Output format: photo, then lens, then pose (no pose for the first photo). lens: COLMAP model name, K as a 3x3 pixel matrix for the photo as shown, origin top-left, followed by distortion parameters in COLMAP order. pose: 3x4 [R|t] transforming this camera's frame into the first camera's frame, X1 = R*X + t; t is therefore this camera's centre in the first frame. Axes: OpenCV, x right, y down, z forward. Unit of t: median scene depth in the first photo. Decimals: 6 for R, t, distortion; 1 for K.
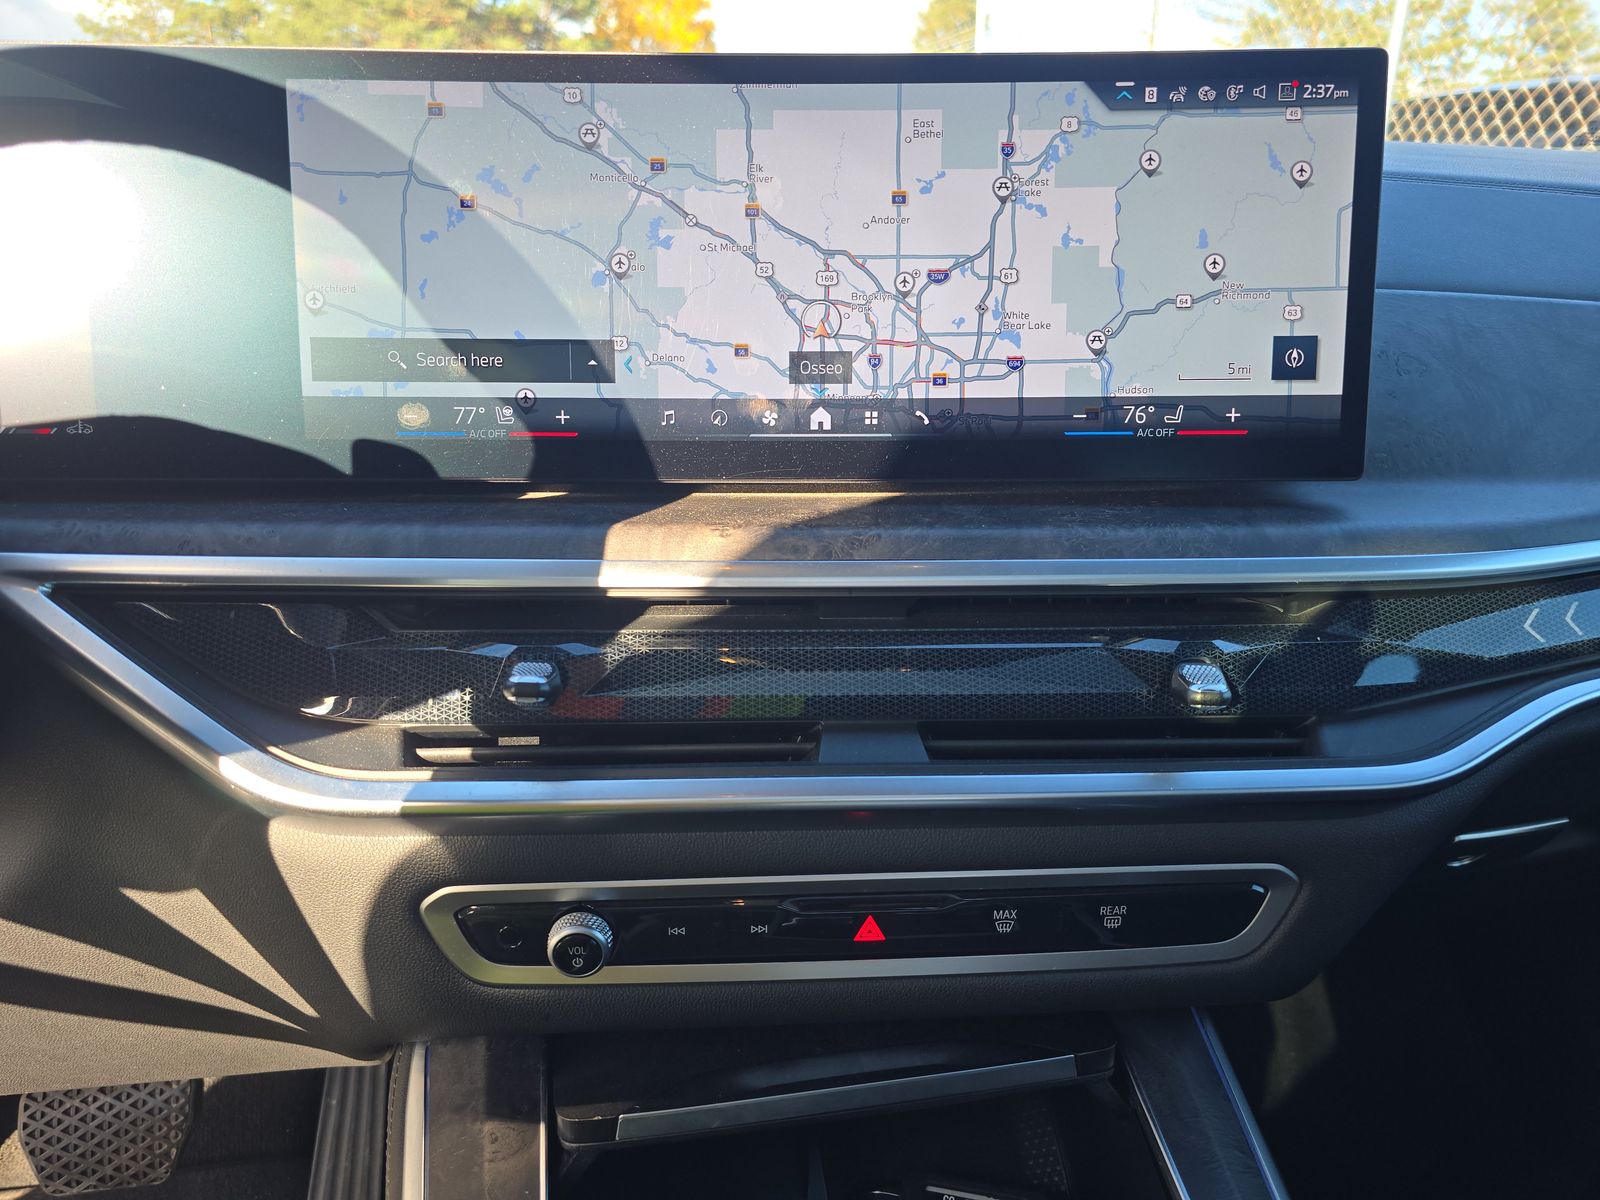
lens RADIAL K [[1070.0, 0, 799.2], [0, 1070.0, 609.3], [0, 0, 1]] dist [0.025313, -0.026087]
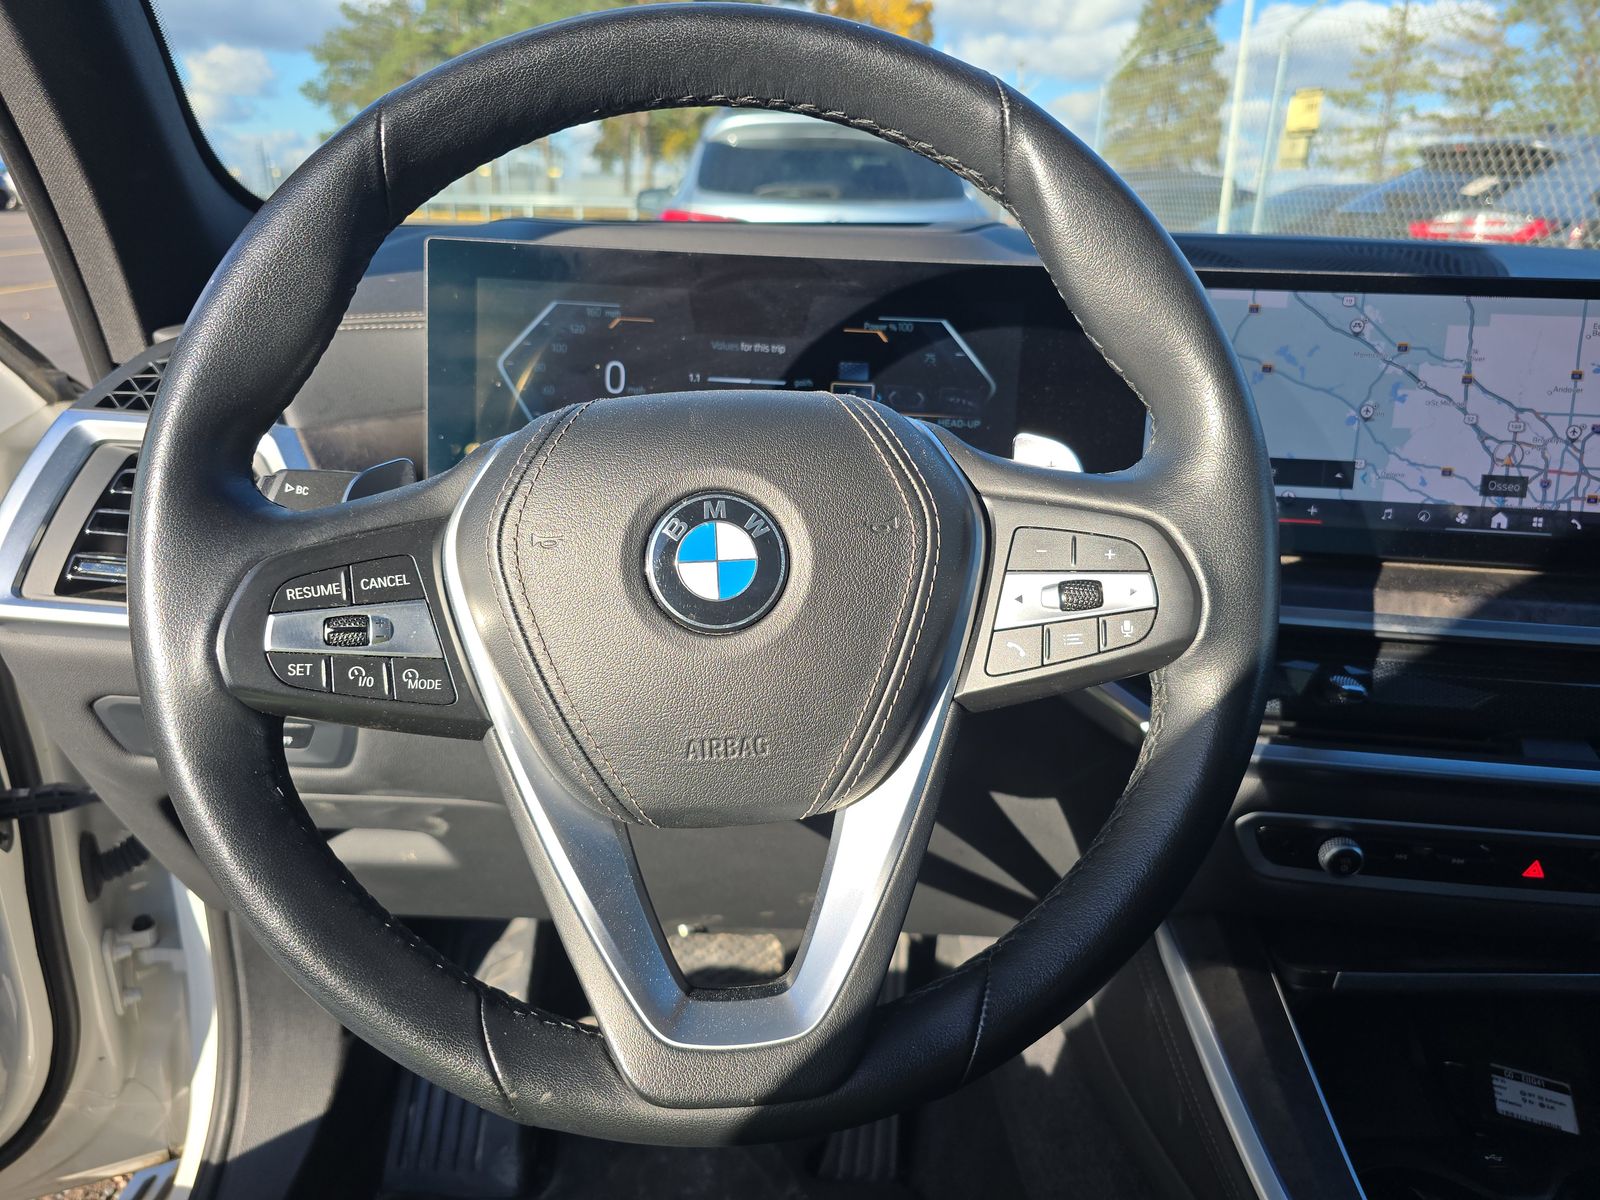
lens RADIAL K [[1070.0, 0, 795.1], [0, 1070.0, 595.4], [0, 0, 1]] dist [0.025313, -0.026087]
pose [[0.986753, 0.068751, -0.146945, -0.713487], [-0.067357, 0.997624, 0.014446, -0.033354], [0.147589, -0.004357, 0.989039, -0.601134]]
